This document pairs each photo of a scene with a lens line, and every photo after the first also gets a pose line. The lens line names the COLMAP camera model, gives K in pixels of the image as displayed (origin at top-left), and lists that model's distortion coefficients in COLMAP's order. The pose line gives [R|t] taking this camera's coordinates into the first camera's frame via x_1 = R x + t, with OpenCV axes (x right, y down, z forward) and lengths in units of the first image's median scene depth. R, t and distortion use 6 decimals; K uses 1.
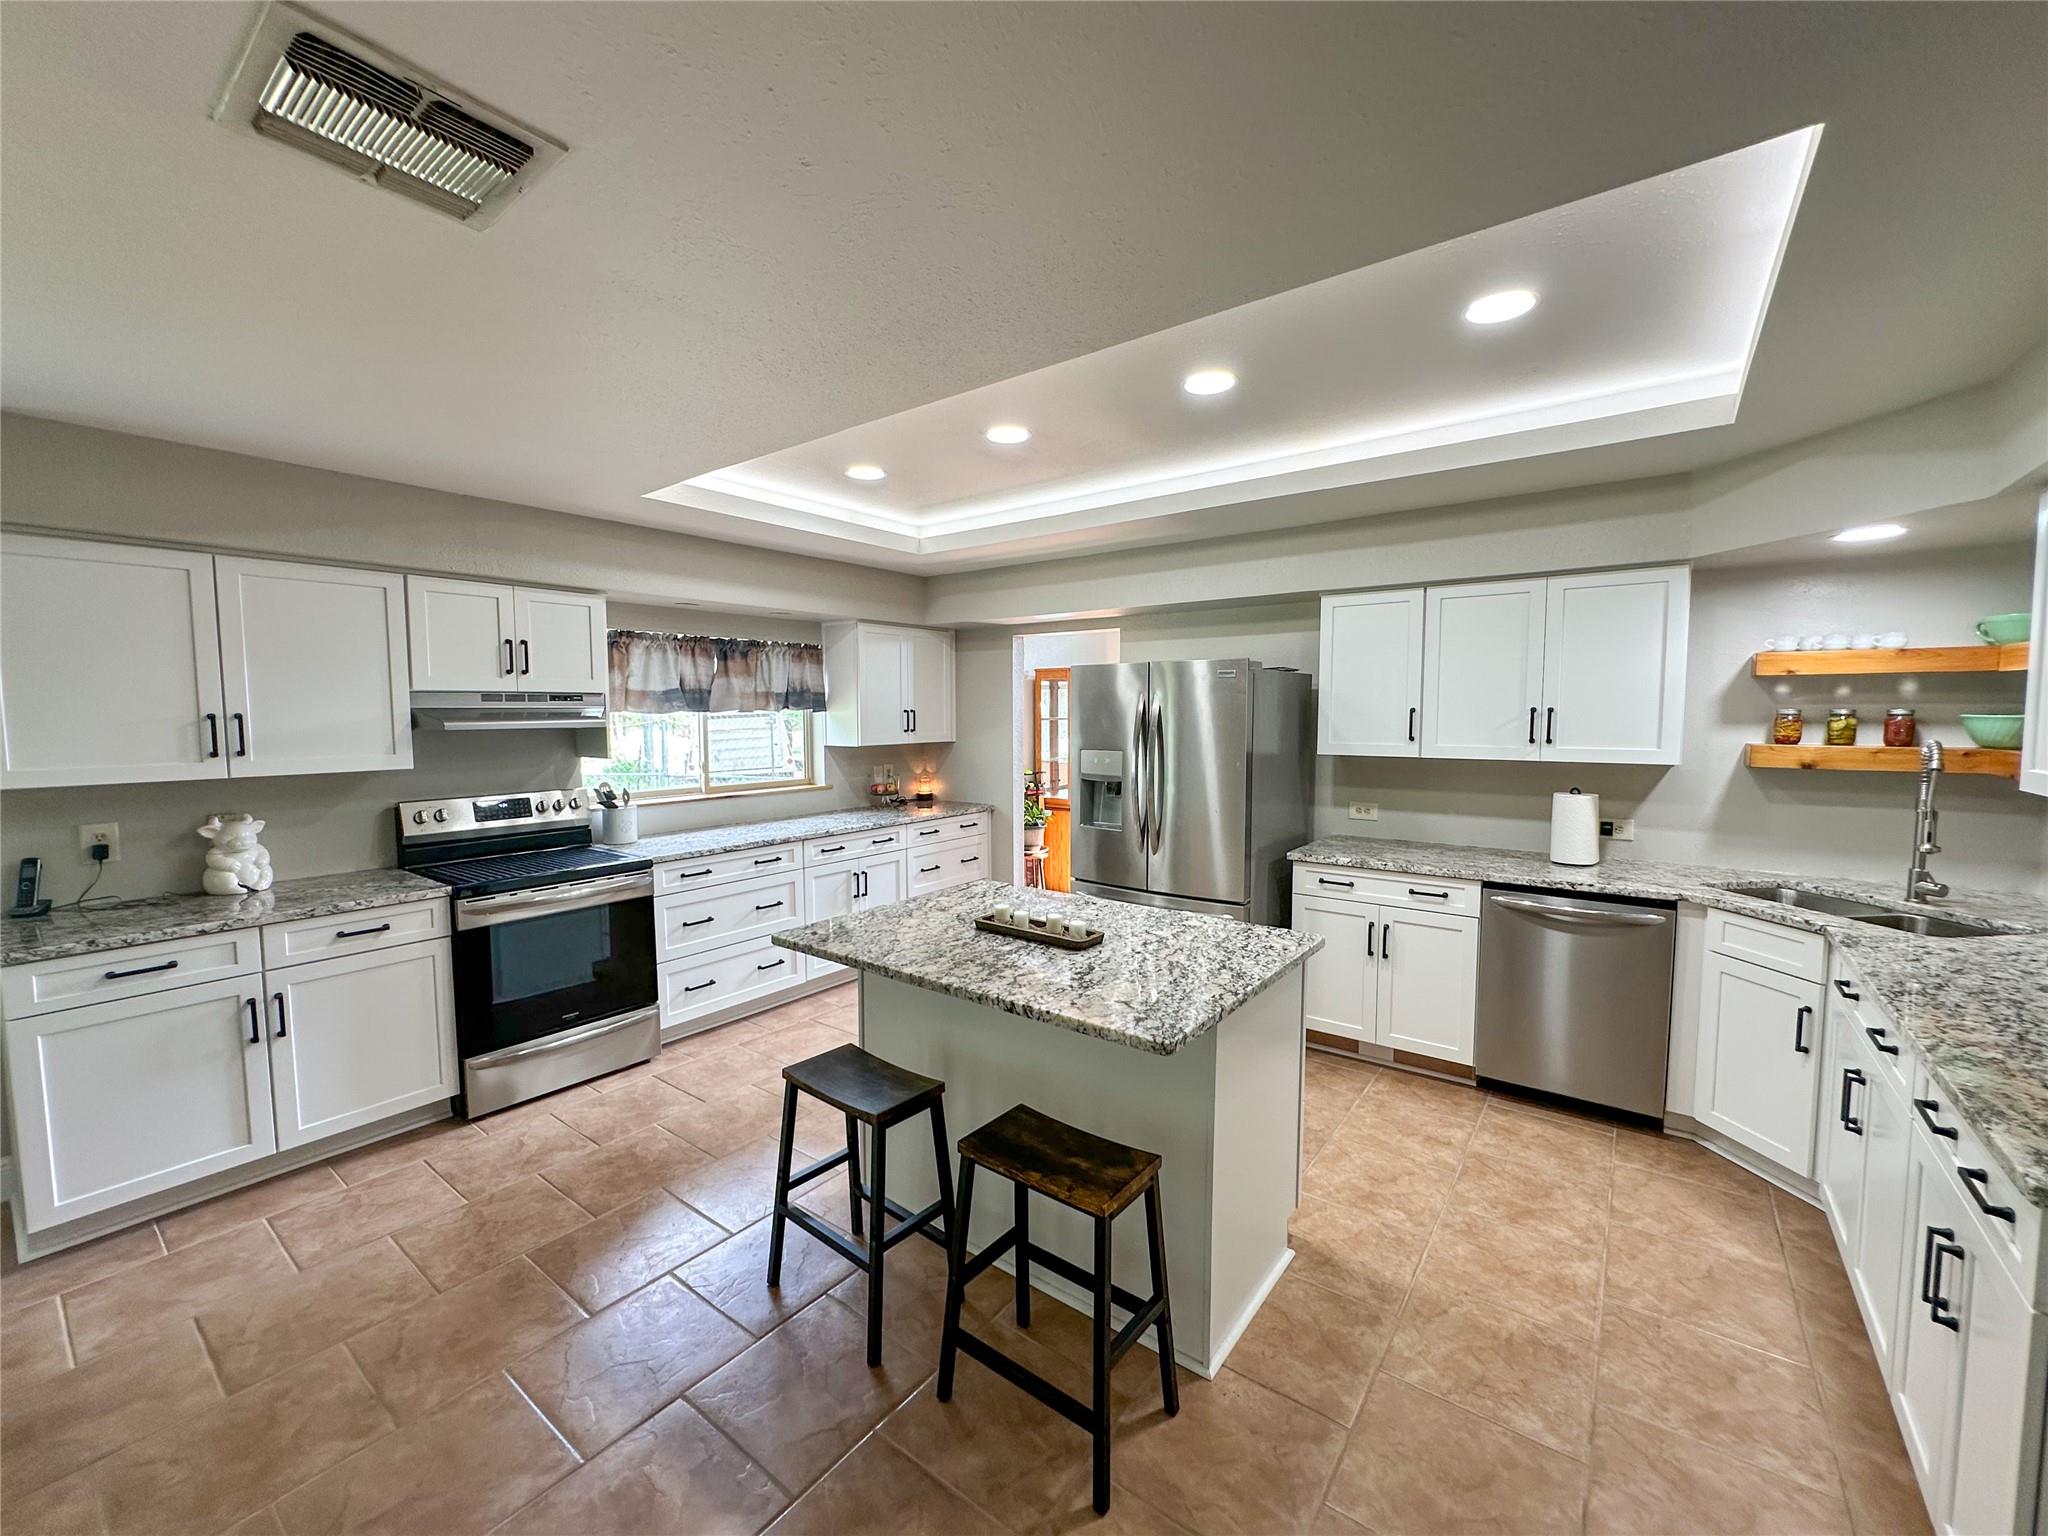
lens RADIAL K [[825.0, 0, 1024.0], [0, 825.0, 765.0], [0, 0, 1]] dist [-0.006880, 0.001662]
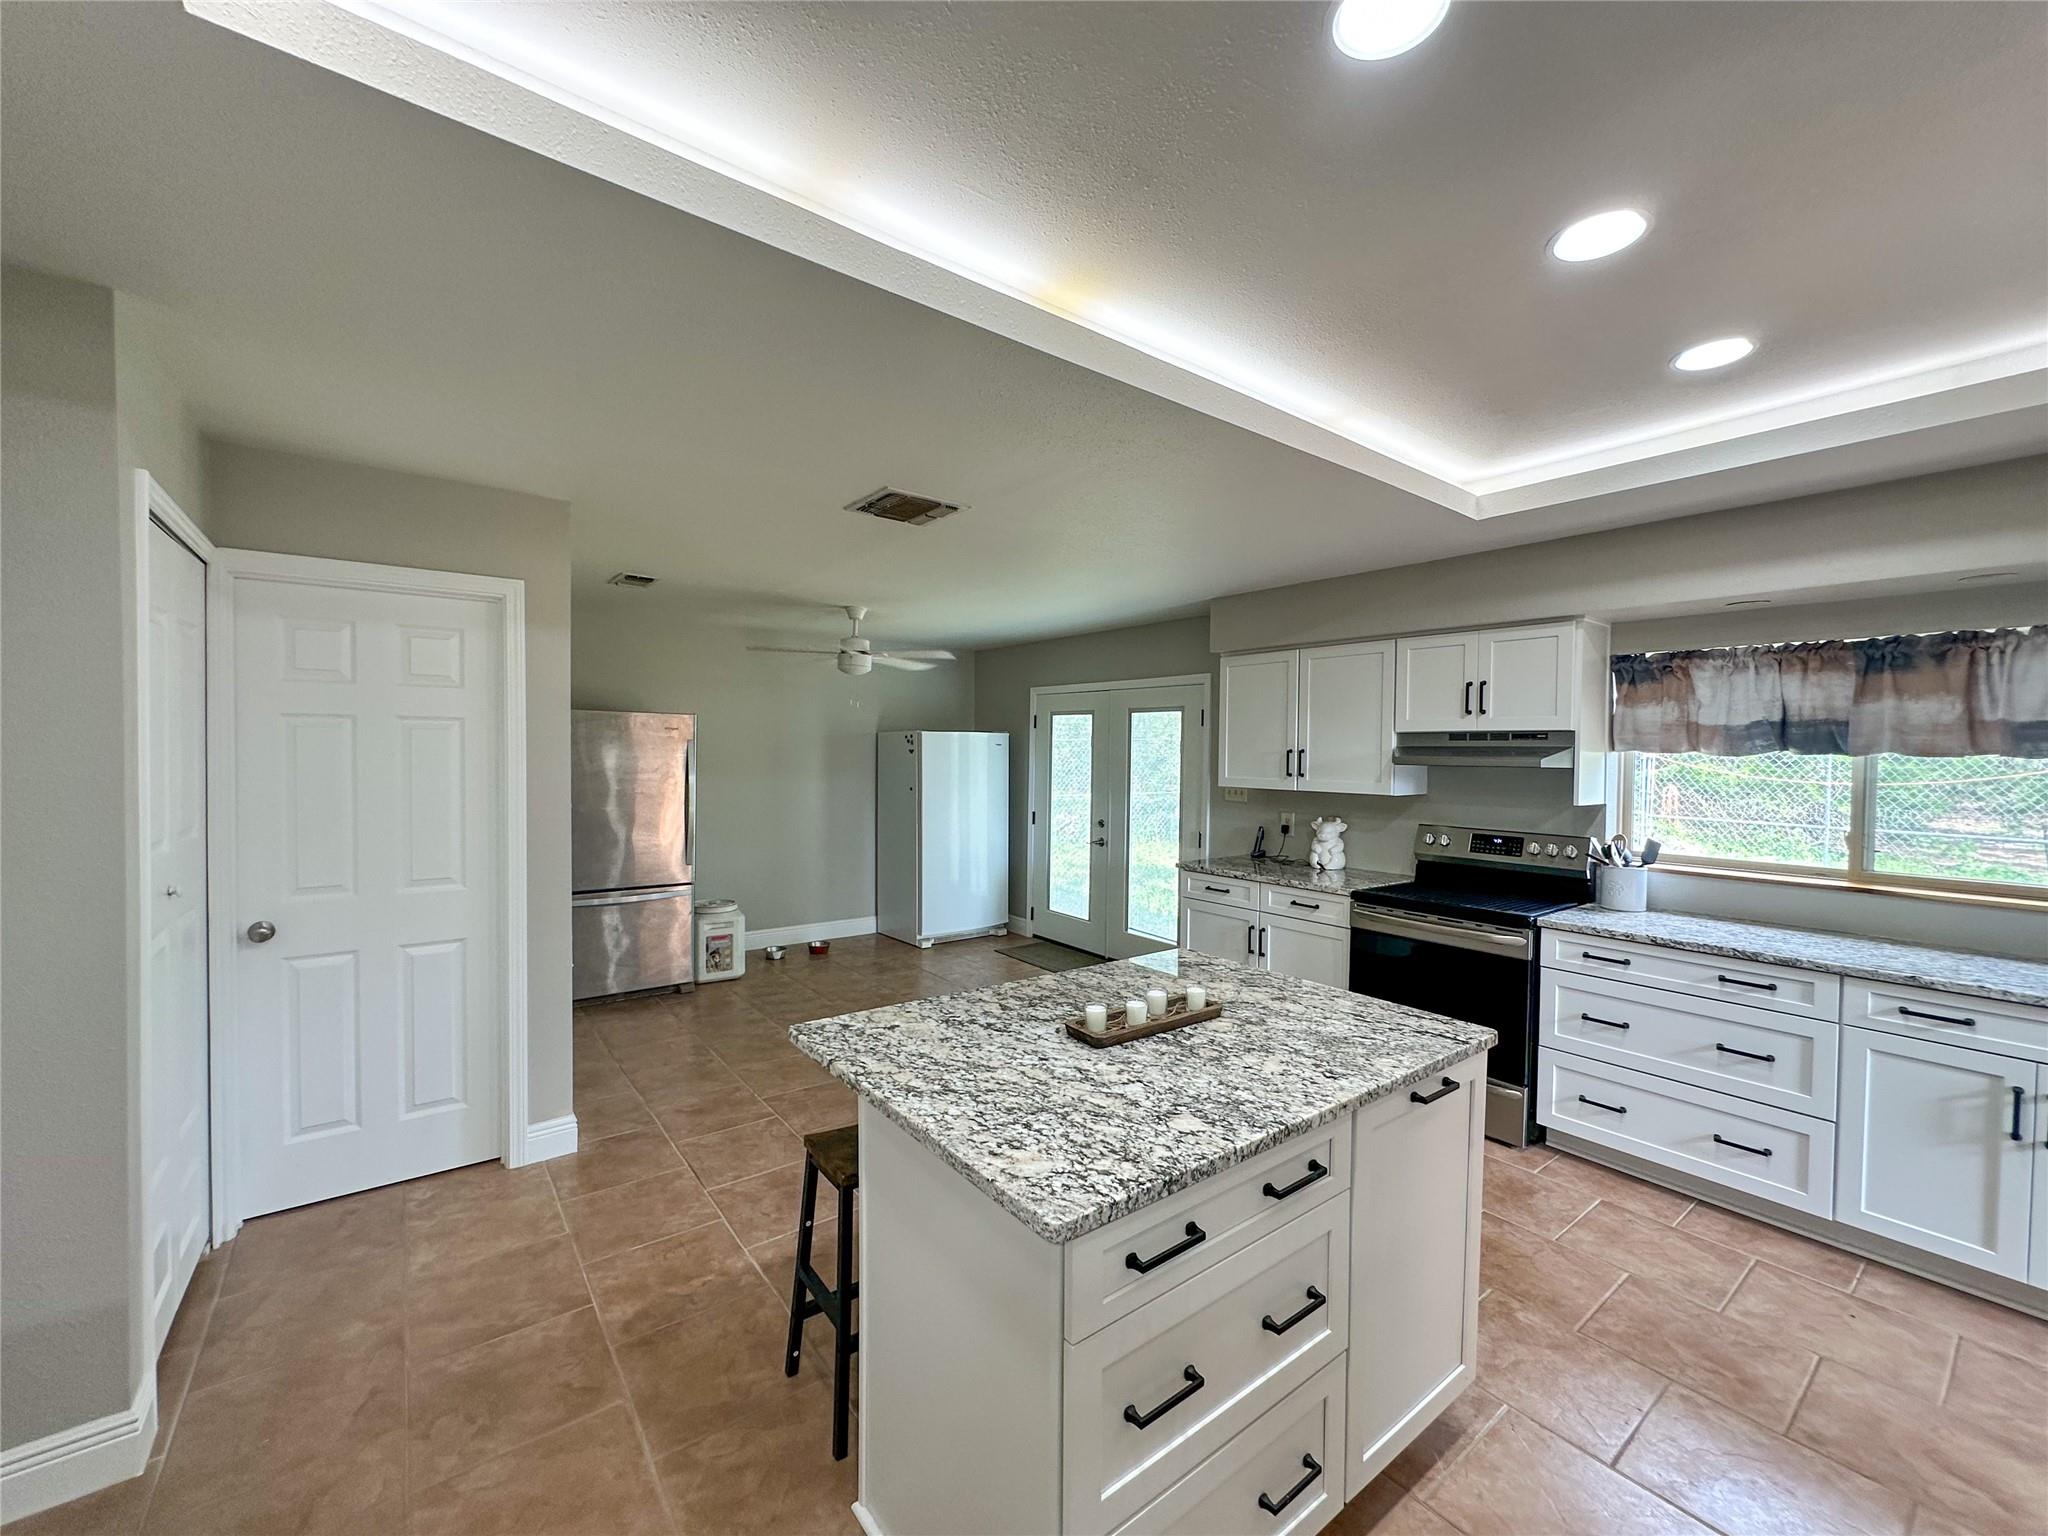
lens RADIAL K [[825.0, 0, 1027.1], [0, 825.0, 771.6], [0, 0, 1]] dist [-0.006880, 0.001662]
pose [[-0.268675, 0.025696, -0.962888, 0.619045], [-0.075739, 0.995986, 0.047712, -0.050519], [0.960248, 0.085747, -0.265651, 0.833215]]
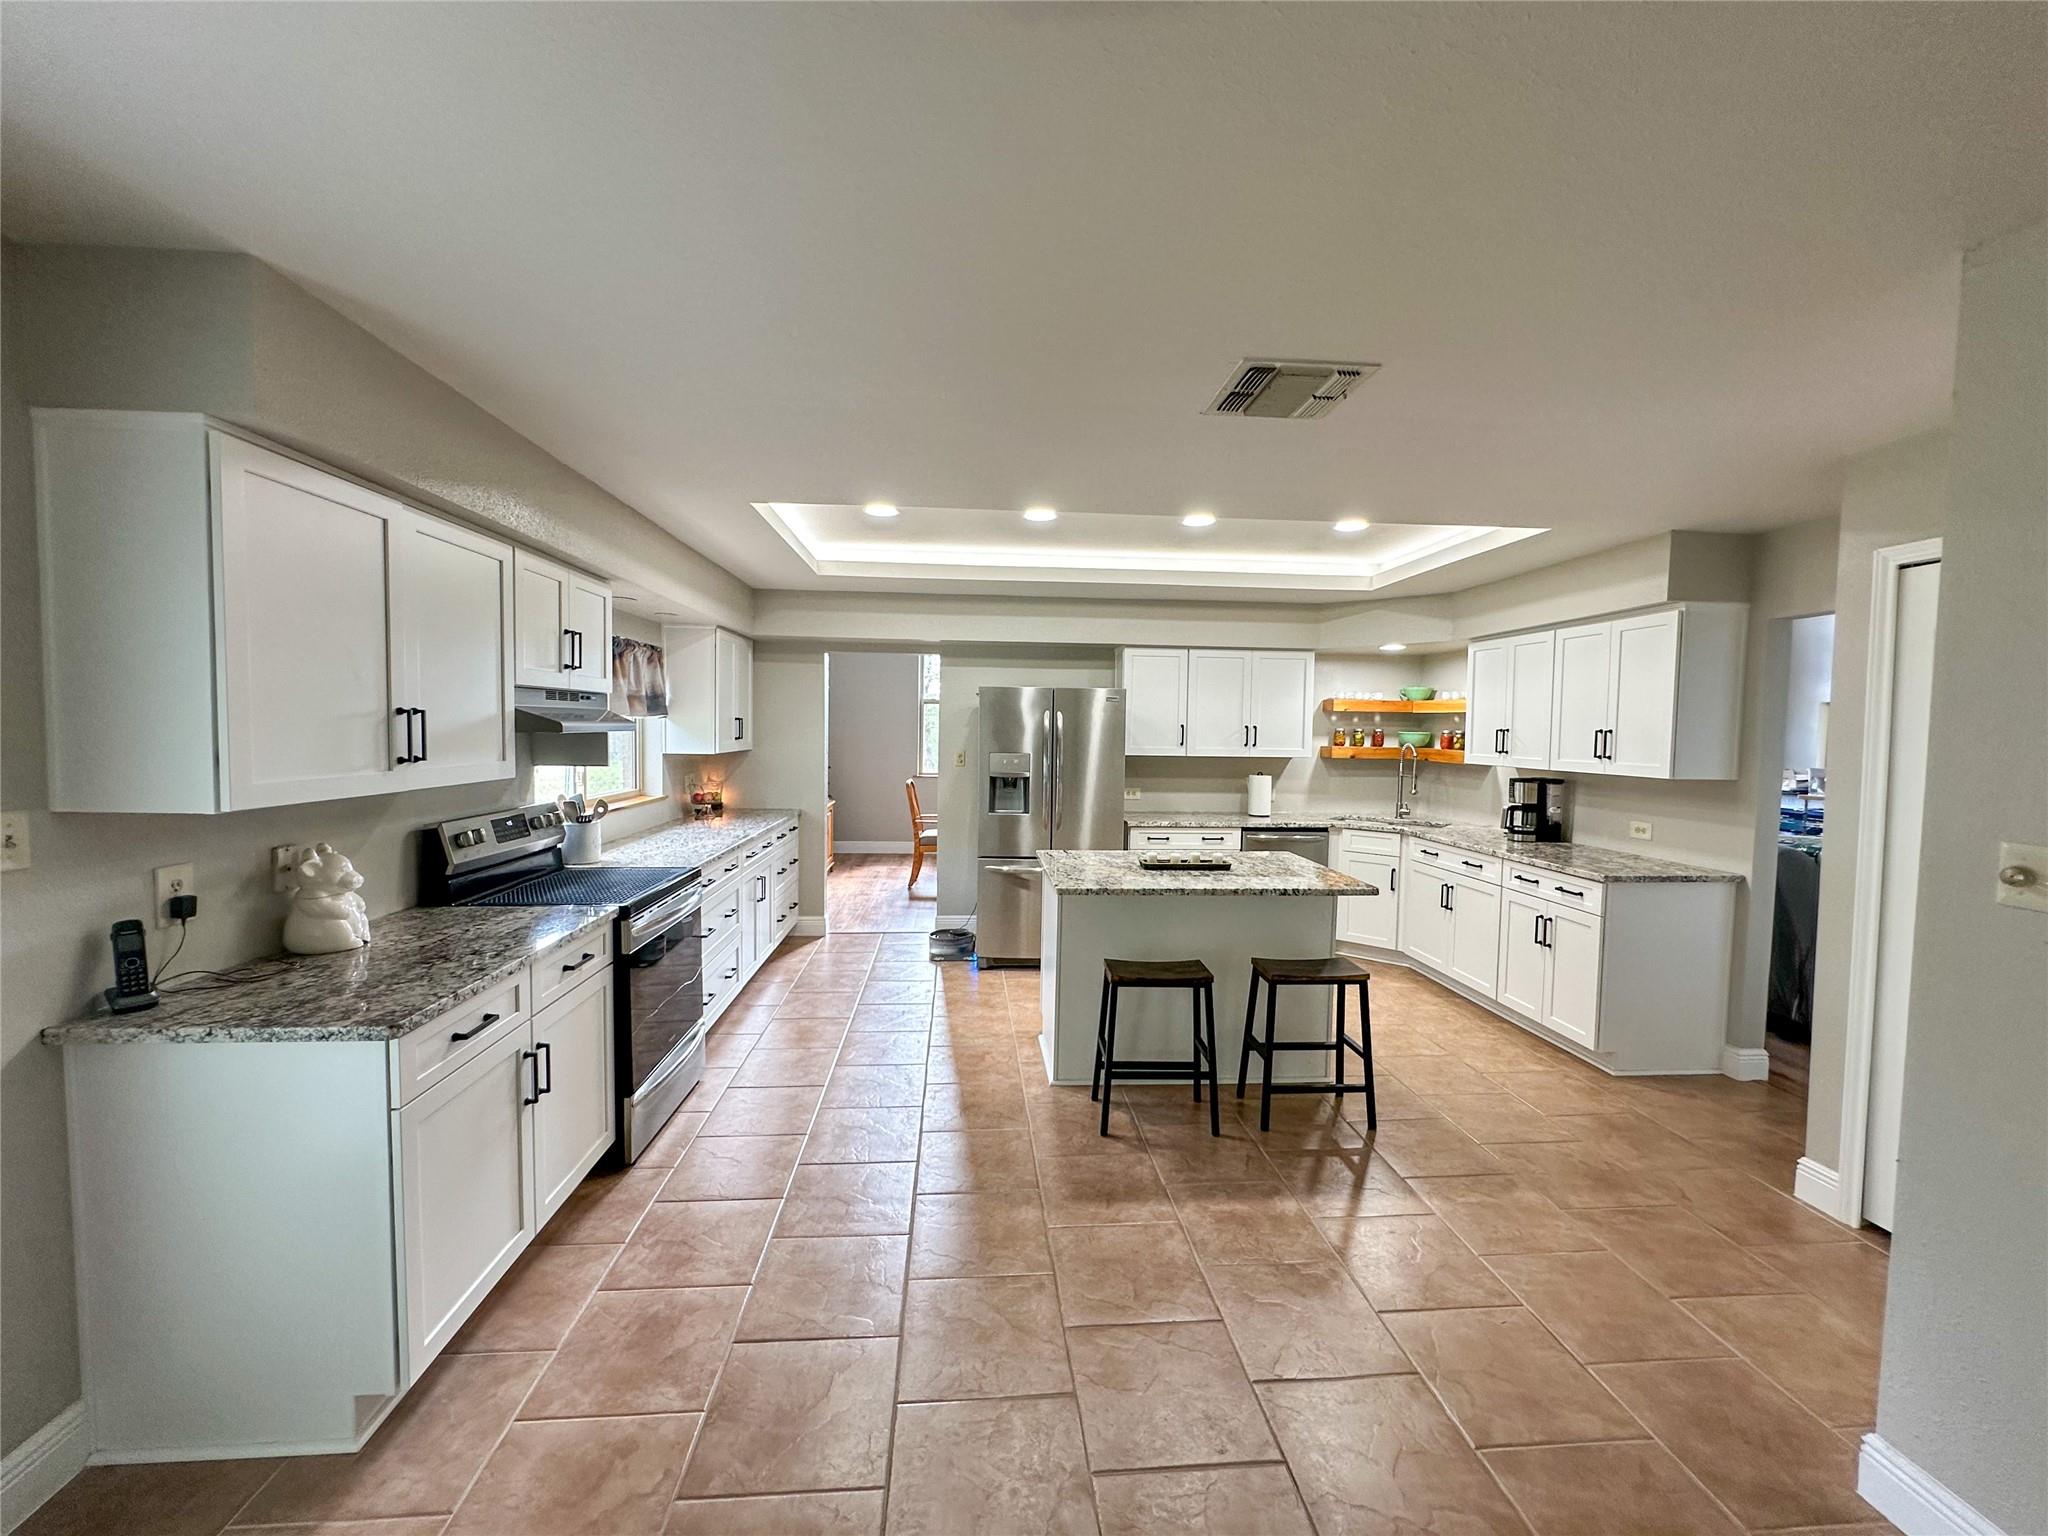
lens RADIAL K [[825.0, 0, 1019.1], [0, 825.0, 767.1], [0, 0, 1]] dist [-0.006880, 0.001662]
pose [[0.747715, -0.017980, 0.663776, -0.938080], [0.026973, 0.999631, -0.003307, 0.010619], [-0.663472, 0.020377, 0.747924, 0.033698]]
